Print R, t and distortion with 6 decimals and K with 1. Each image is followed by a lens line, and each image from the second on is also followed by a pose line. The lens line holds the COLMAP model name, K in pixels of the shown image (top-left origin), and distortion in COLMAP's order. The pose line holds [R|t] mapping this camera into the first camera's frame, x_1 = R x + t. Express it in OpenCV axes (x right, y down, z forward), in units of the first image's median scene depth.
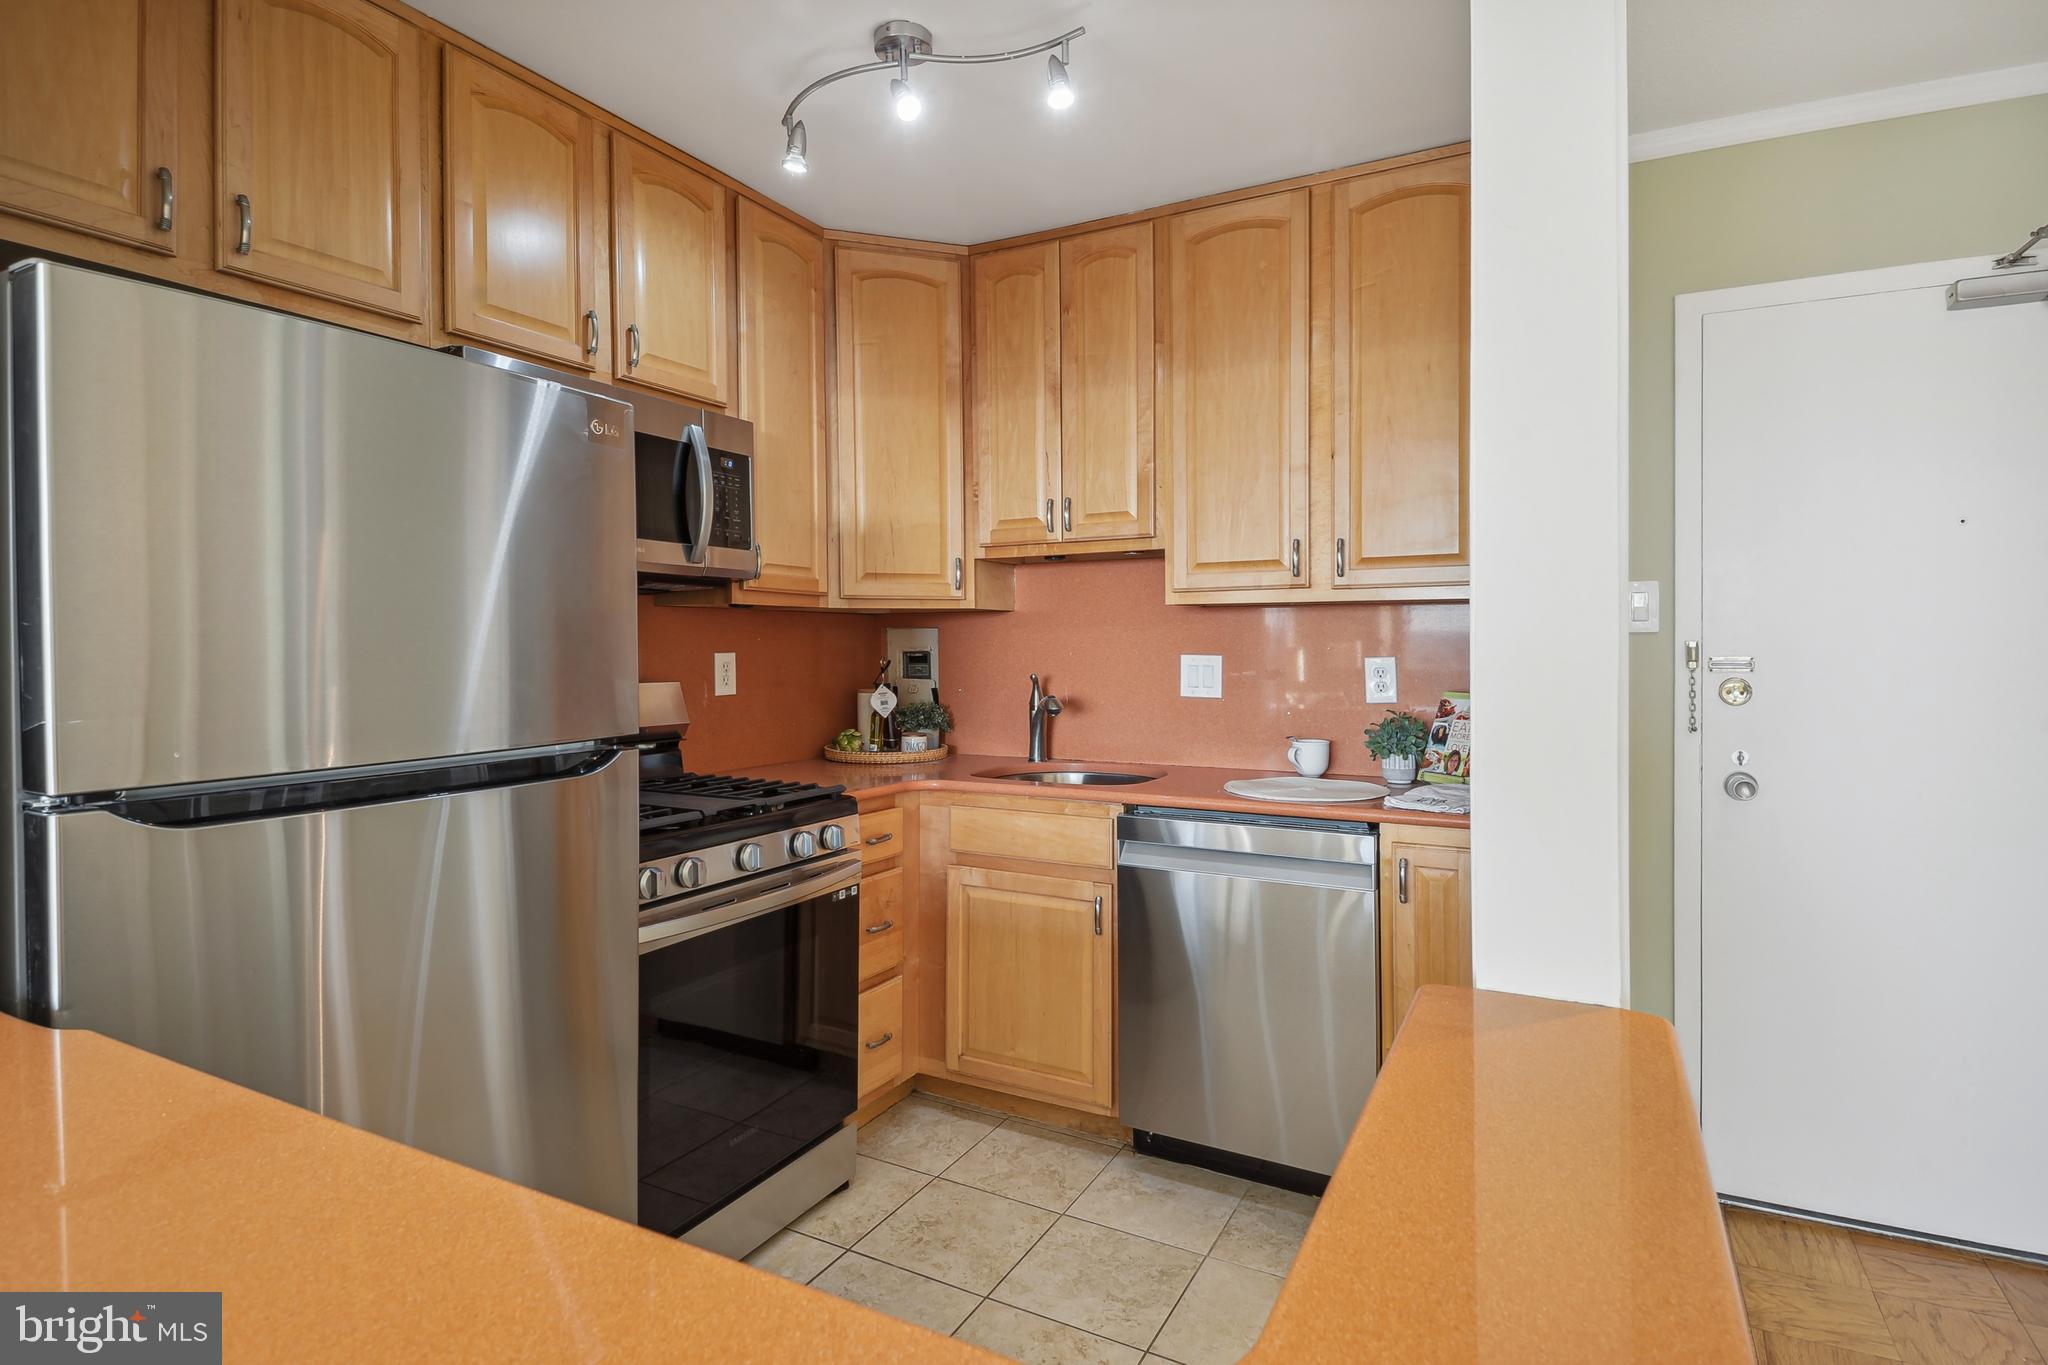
lens RADIAL K [[1040.6, 0, 1030.9], [0, 1040.6, 648.0], [0, 0, 1]] dist [0.001908, -0.000262]
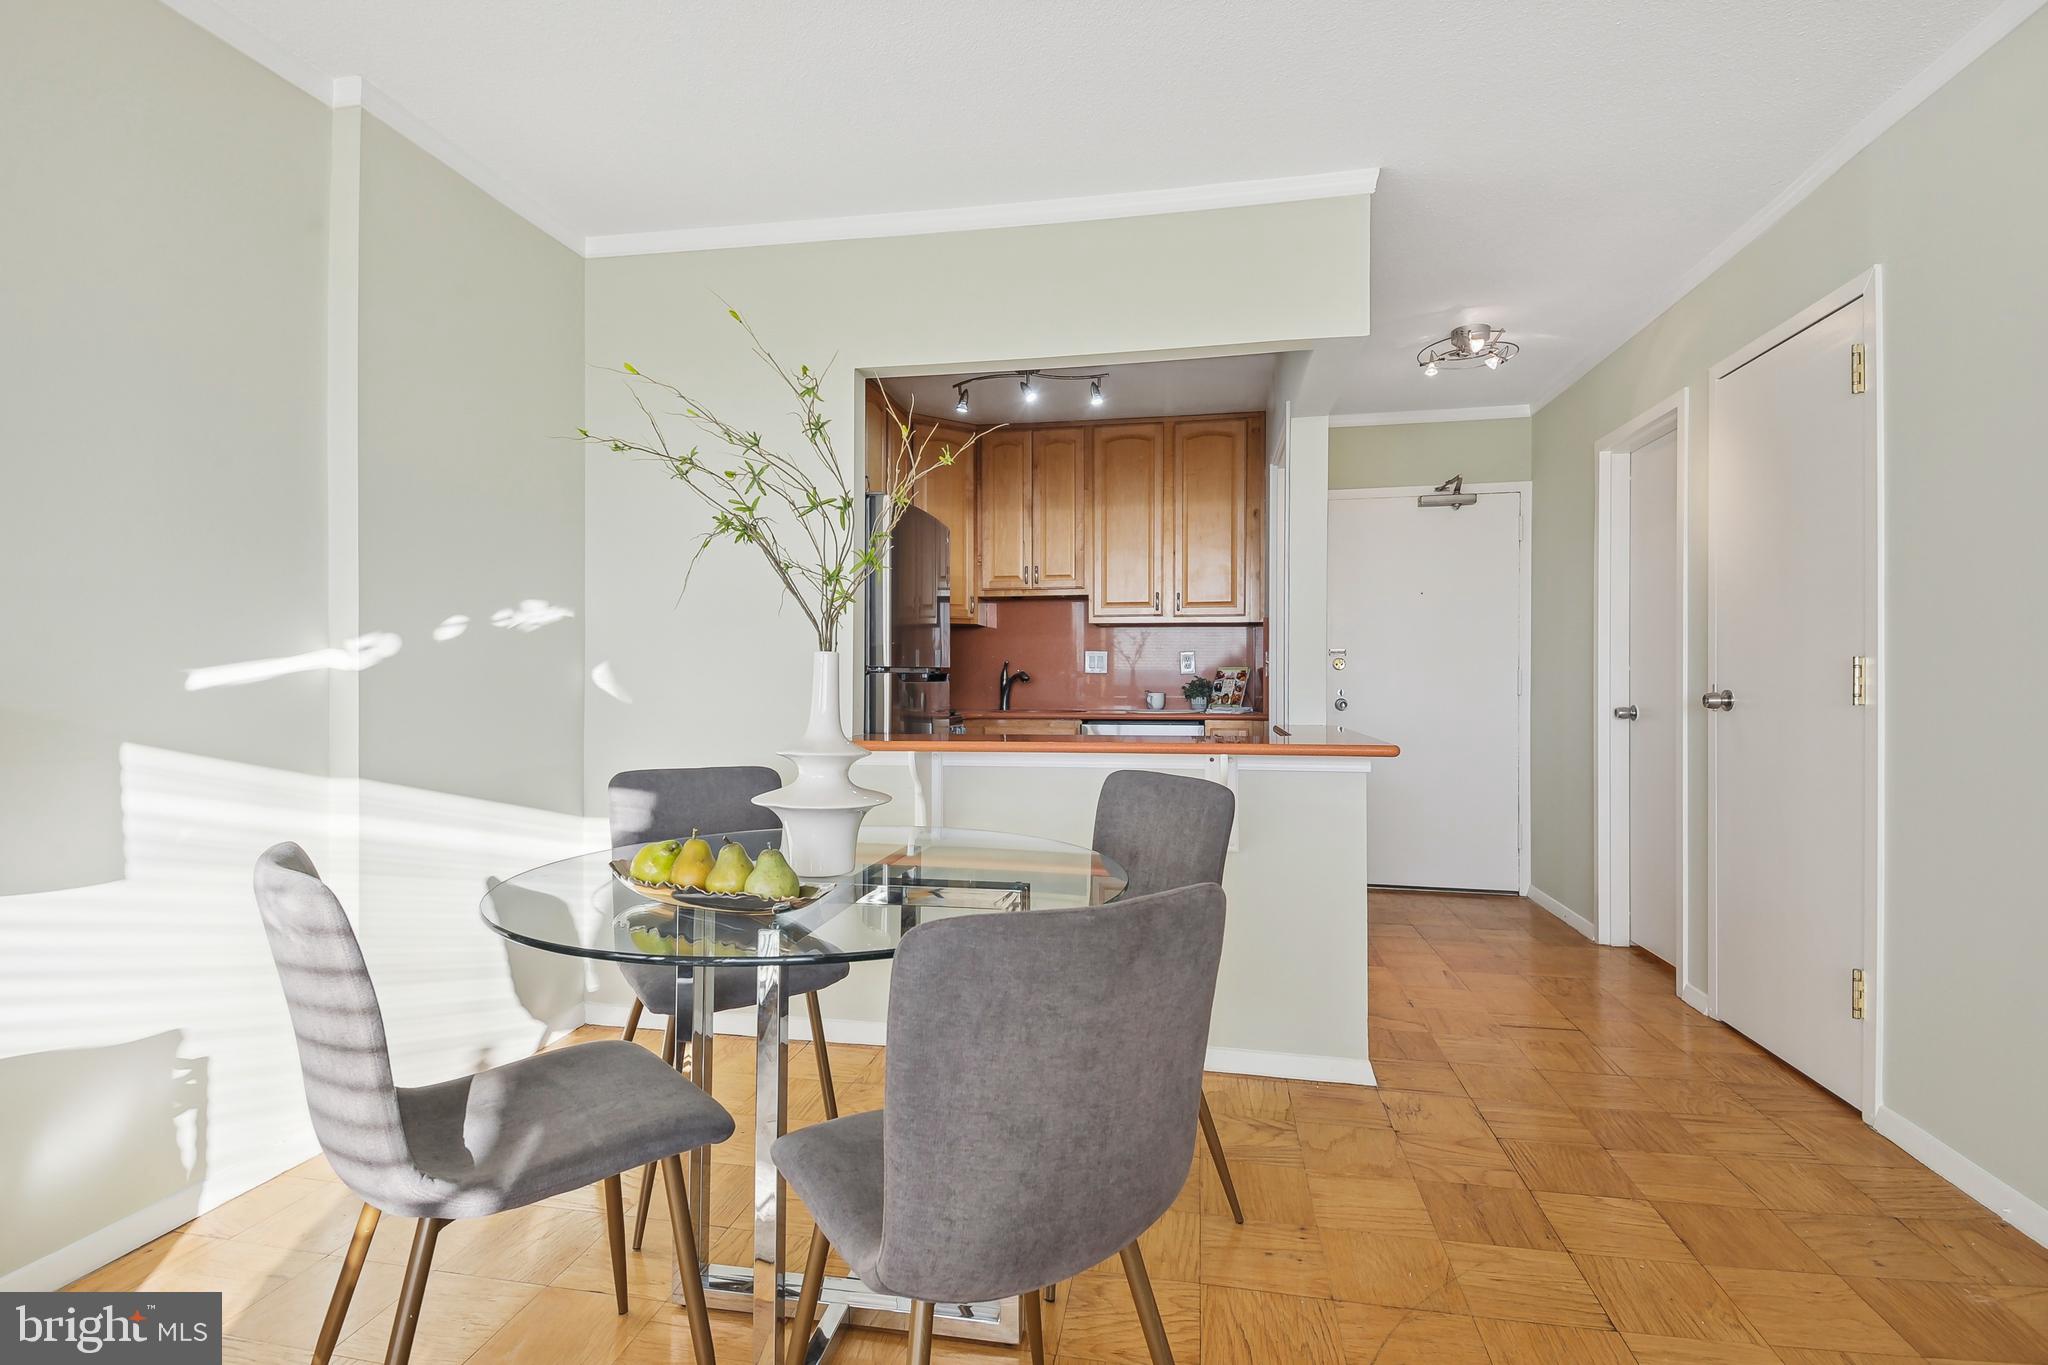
lens RADIAL K [[959.1, 0, 1017.8], [0, 959.1, 678.1], [0, 0, 1]] dist [0.050360, -0.044148]
pose [[0.956741, 0.006728, 0.290864, -0.513695], [-0.006046, 0.999976, -0.003245, 0.067567], [-0.290879, 0.001346, 0.956759, -0.681043]]
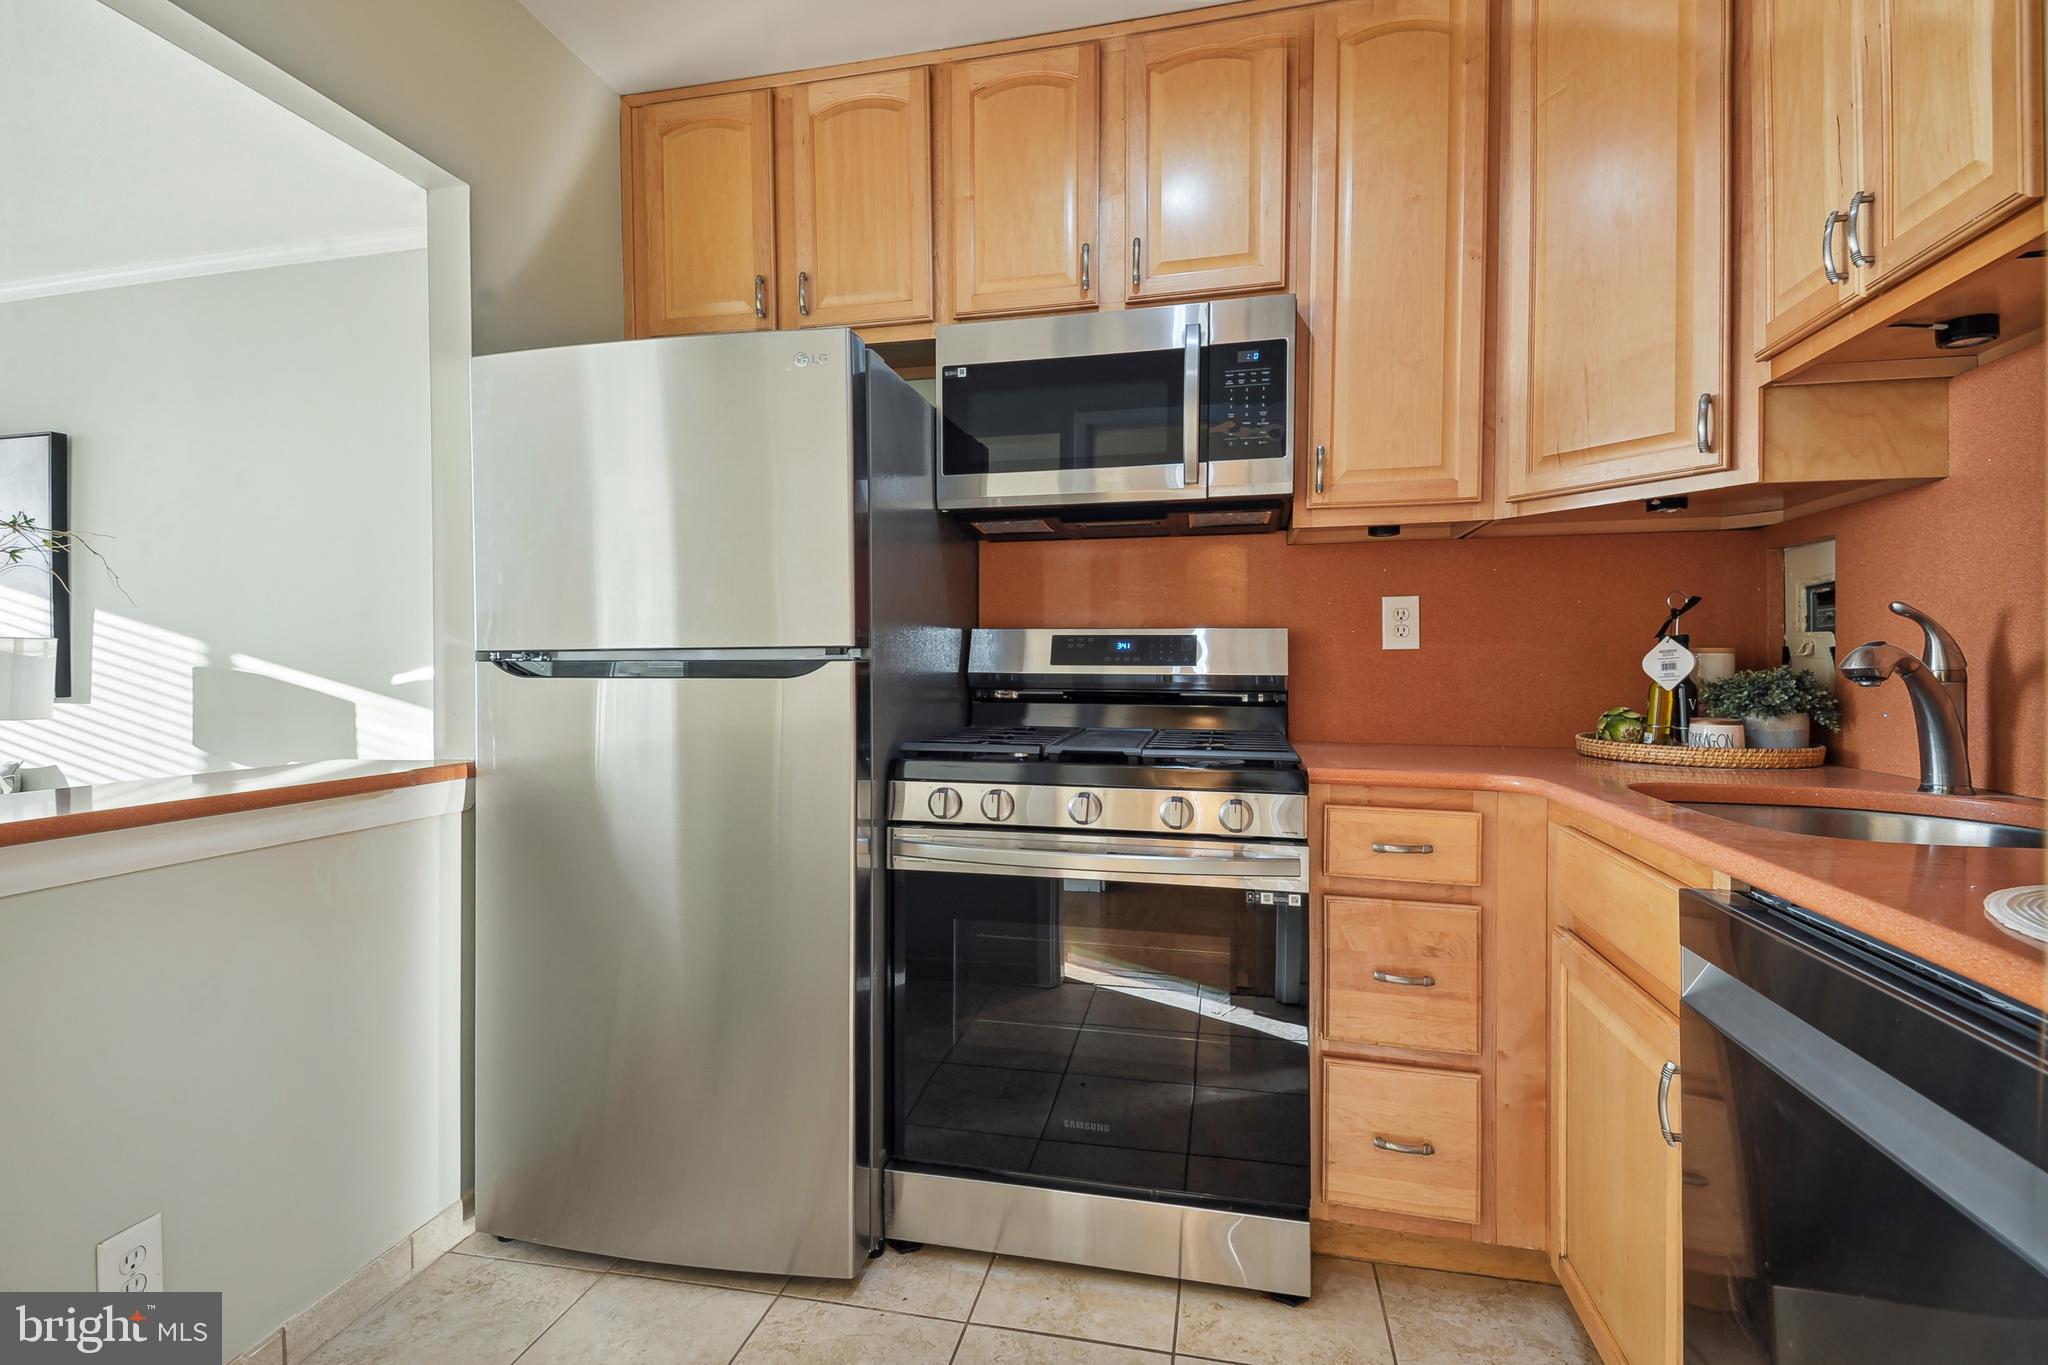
lens RADIAL K [[917.0, 0, 1025.0], [0, 917.0, 692.1], [0, 0, 1]] dist [0.046621, -0.036763]
pose [[0.256820, 0.028935, -0.966026, 0.335580], [-0.002693, 0.999569, 0.029224, 0.060542], [0.966456, -0.004904, 0.256787, 0.559572]]
